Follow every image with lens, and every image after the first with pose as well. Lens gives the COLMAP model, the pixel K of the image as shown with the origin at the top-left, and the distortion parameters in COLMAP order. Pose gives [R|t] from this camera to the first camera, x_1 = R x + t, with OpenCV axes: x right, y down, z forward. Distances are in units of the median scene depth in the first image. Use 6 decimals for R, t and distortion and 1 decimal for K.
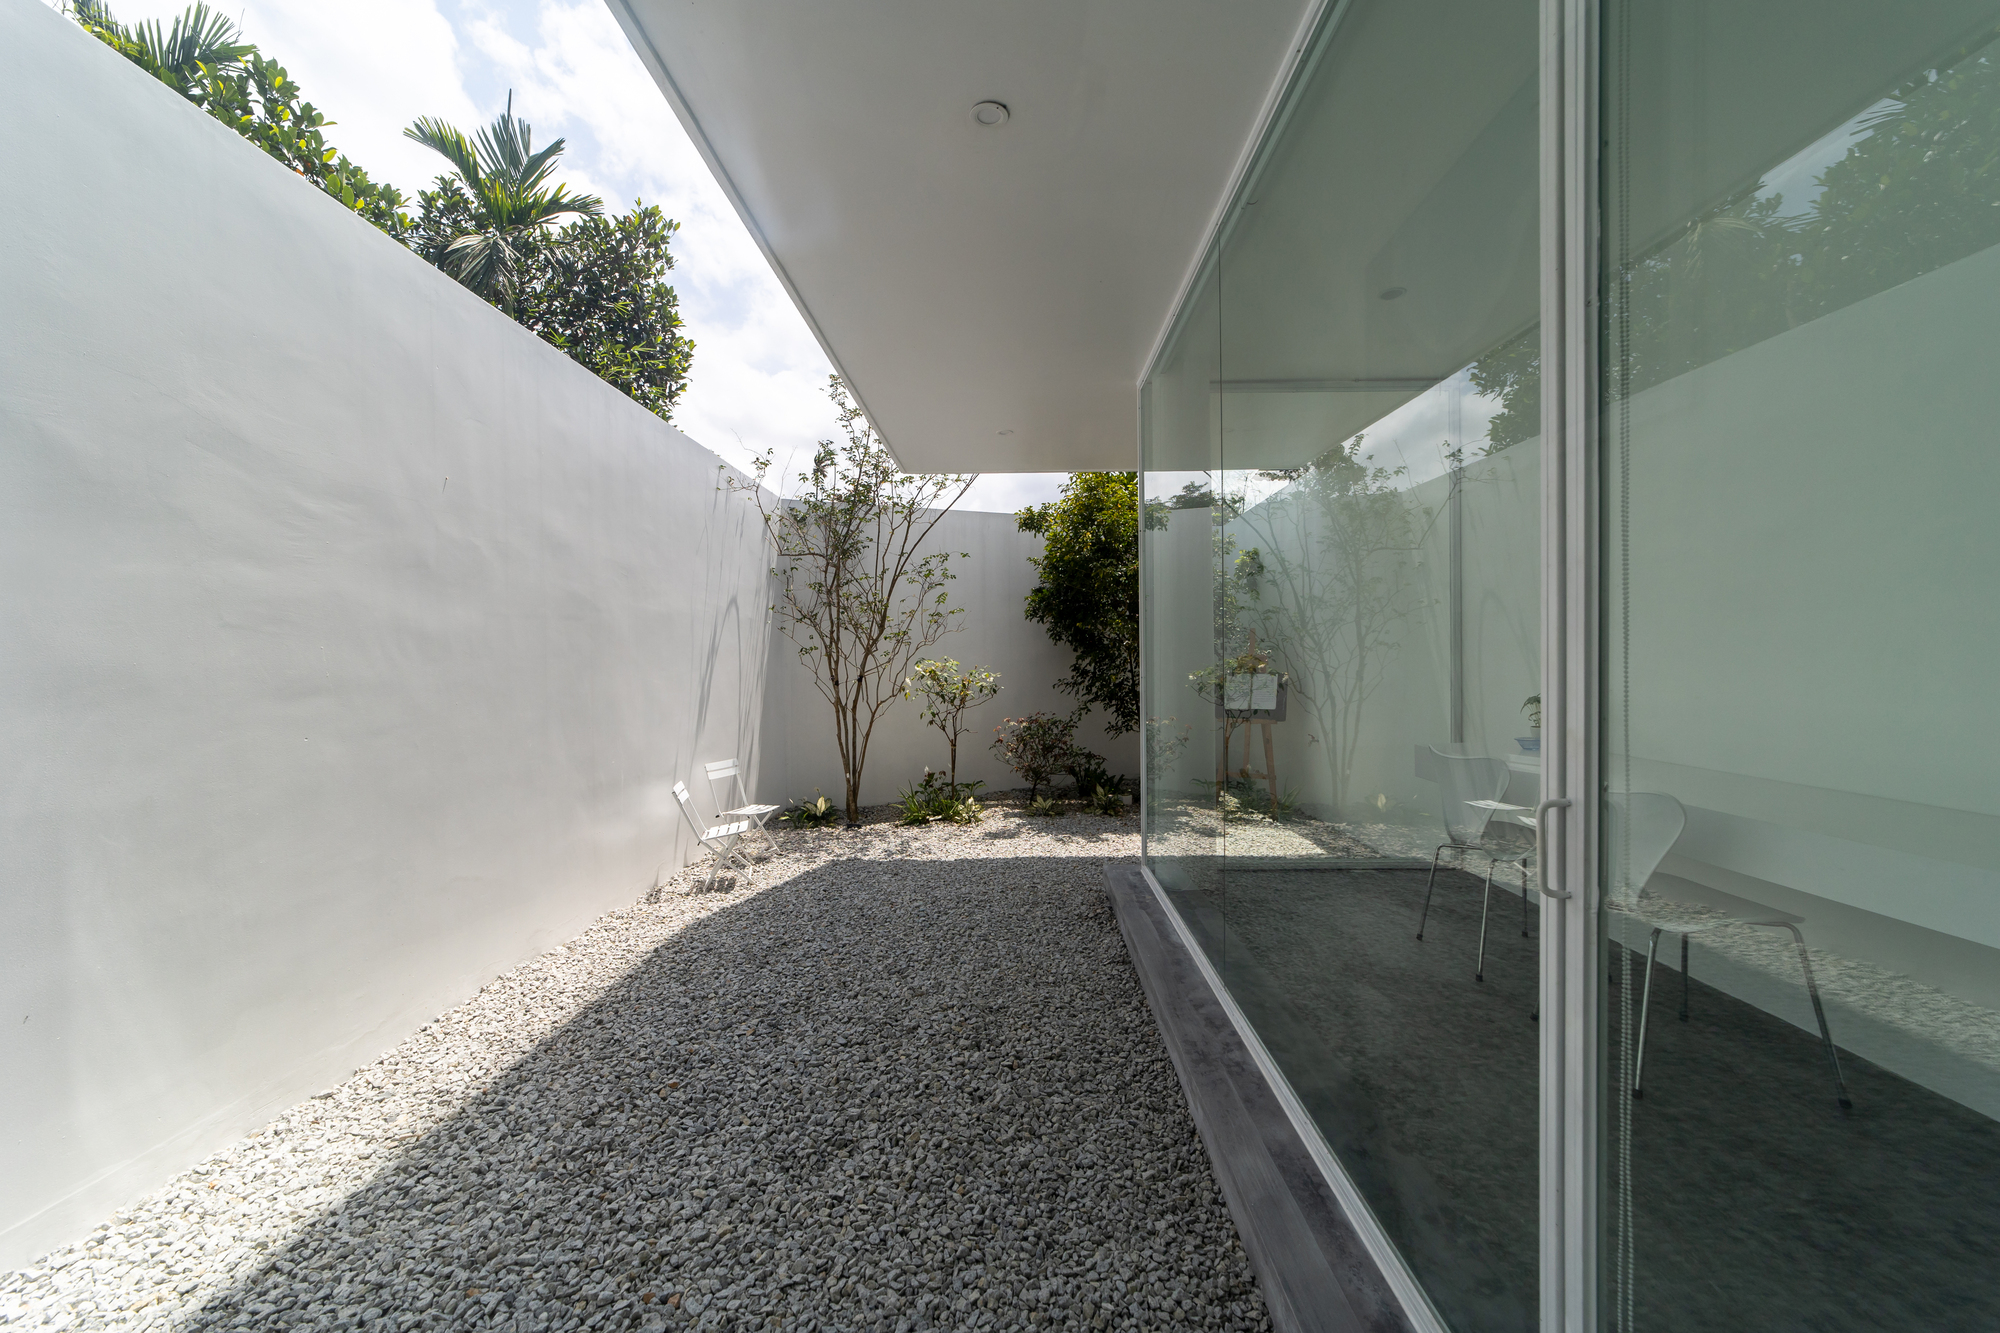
lens RADIAL K [[793.7, 0, 1000.0], [0, 793.7, 666.5], [0, 0, 1]] dist [-0.000612, -0.000013]
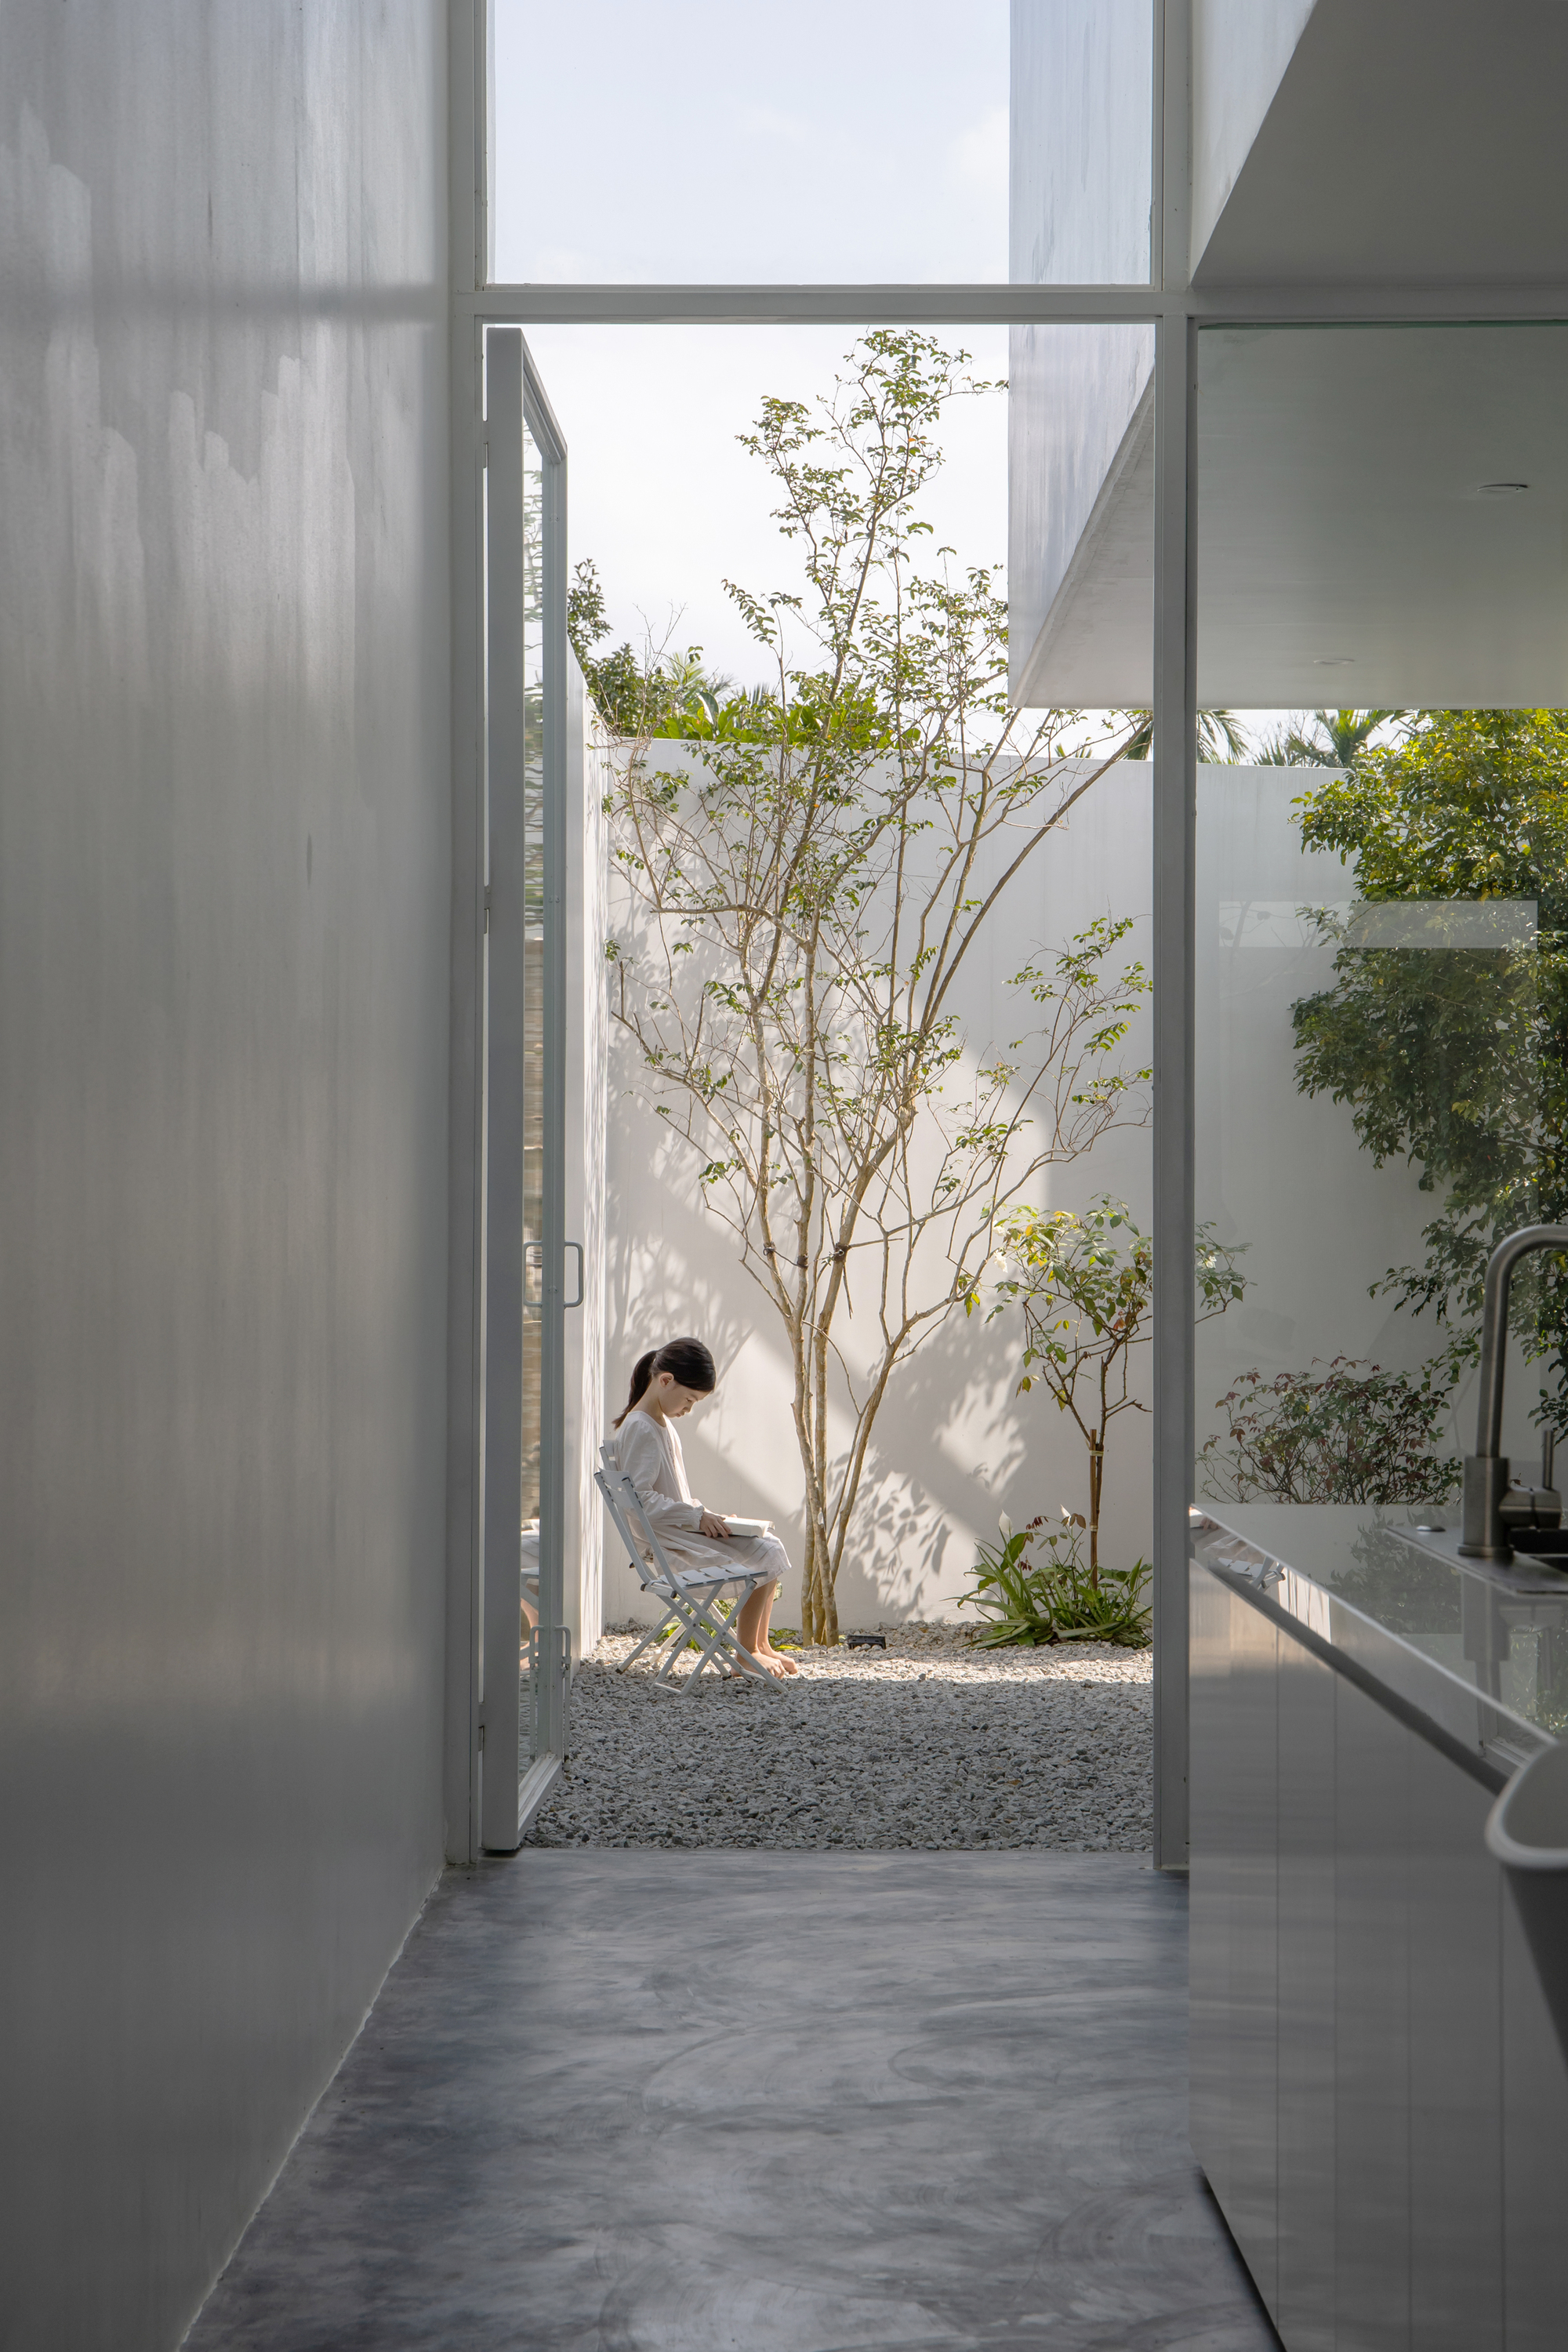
lens RADIAL K [[4778.0, 0, 784.0], [0, 4778.0, 1176.0], [0, 0, 1]] dist [0.017698, 0.286646]
pose [[0.999919, 0.011279, -0.005869, -0.178804], [-0.011394, 0.999737, -0.019912, 0.021858], [0.005643, 0.019977, 0.999785, -1.069065]]
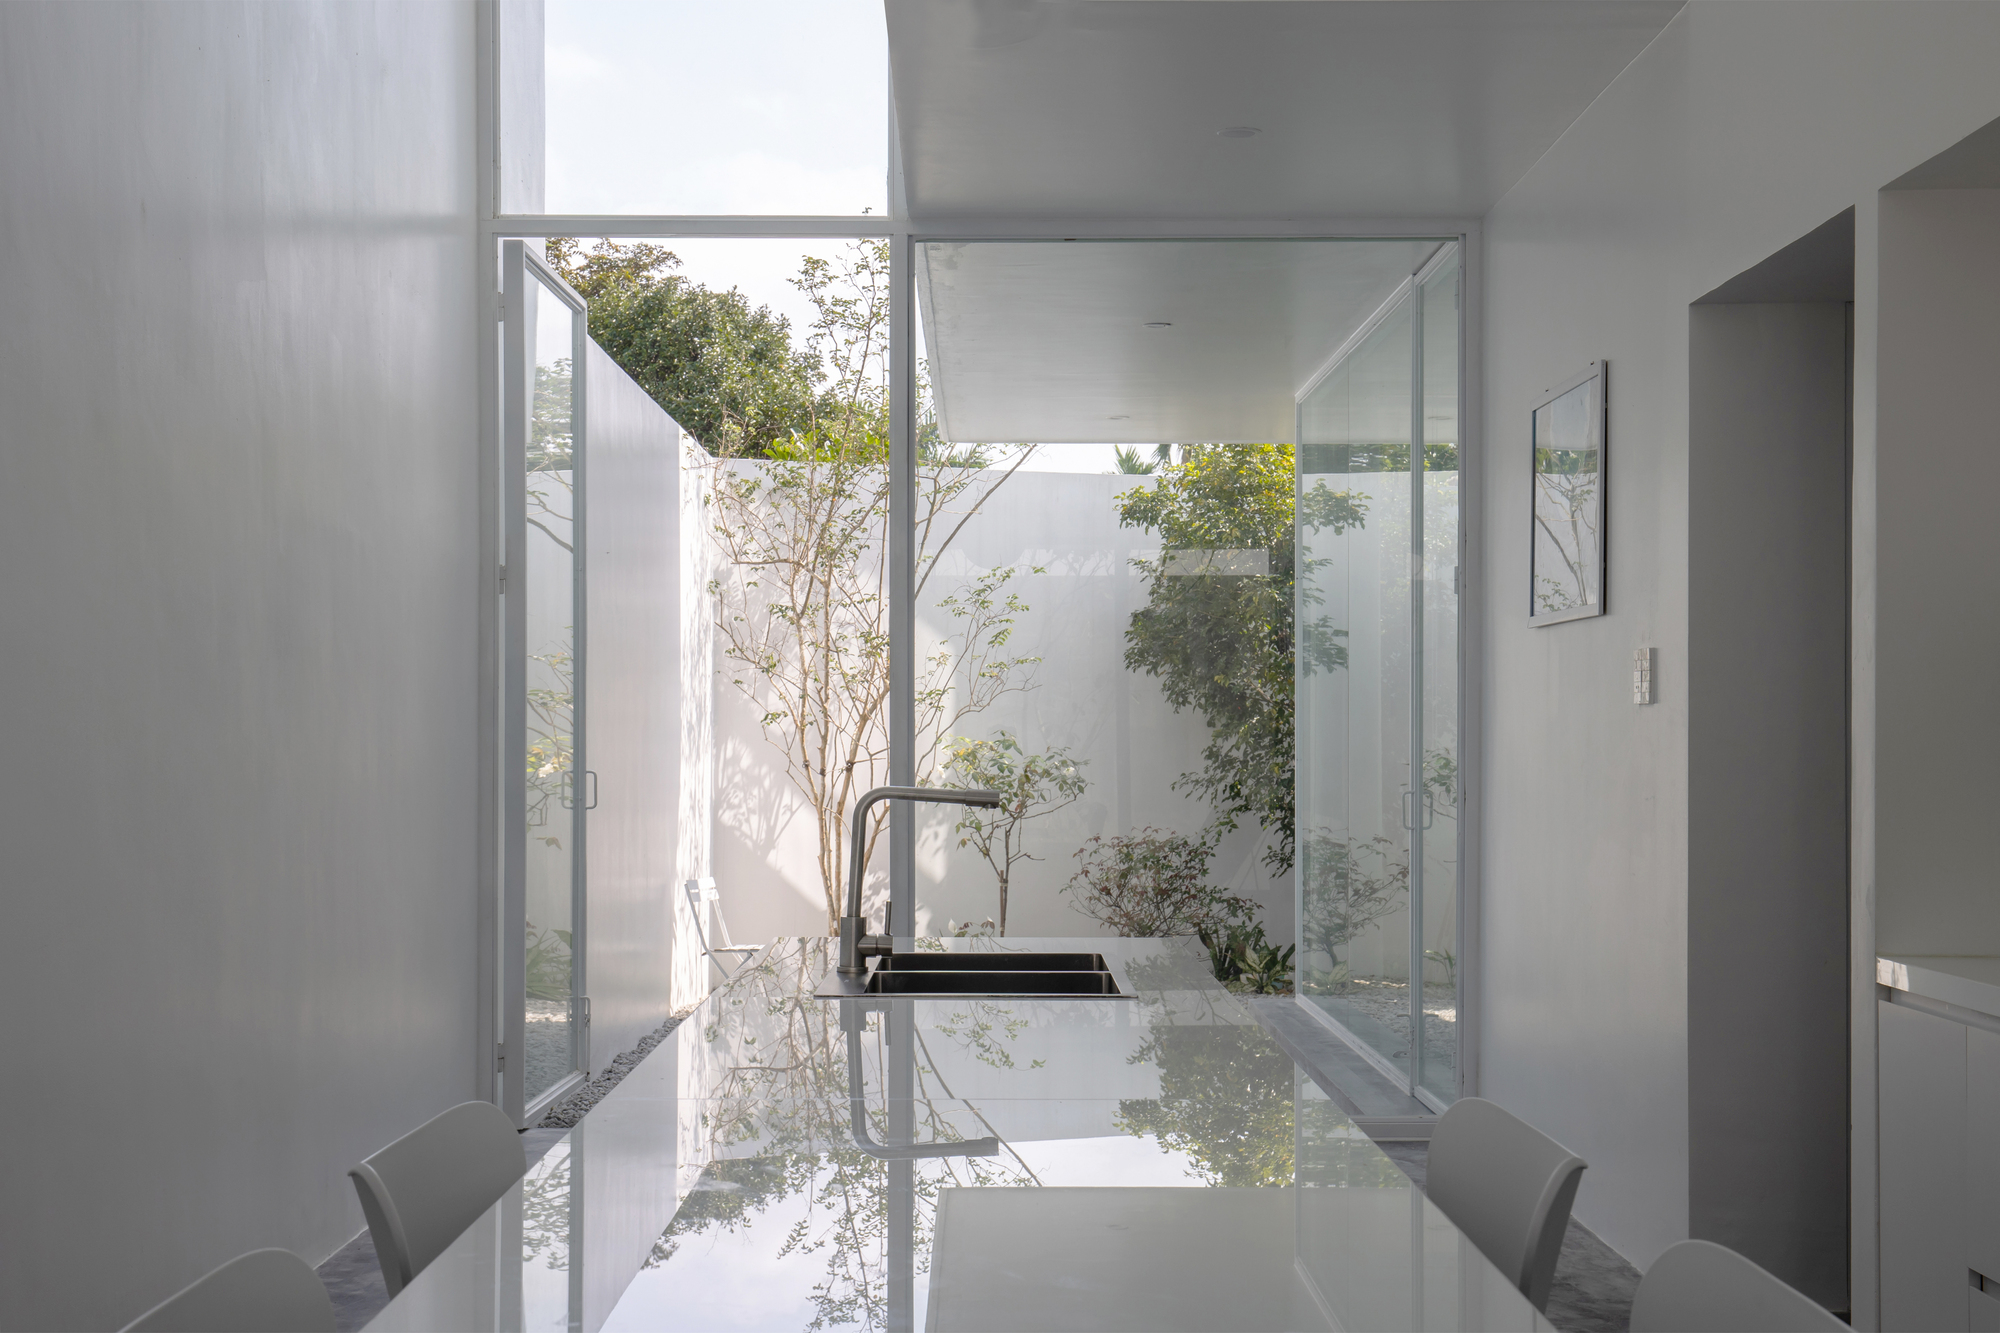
lens RADIAL K [[2884.9, 0, 1002.3], [0, 2884.9, 723.9], [0, 0, 1]] dist [-0.029649, -0.036102]
pose [[0.999678, 0.008290, 0.023989, -0.107999], [-0.007927, 0.999853, -0.015187, 0.014124], [-0.024111, 0.014992, 0.999597, -1.097523]]
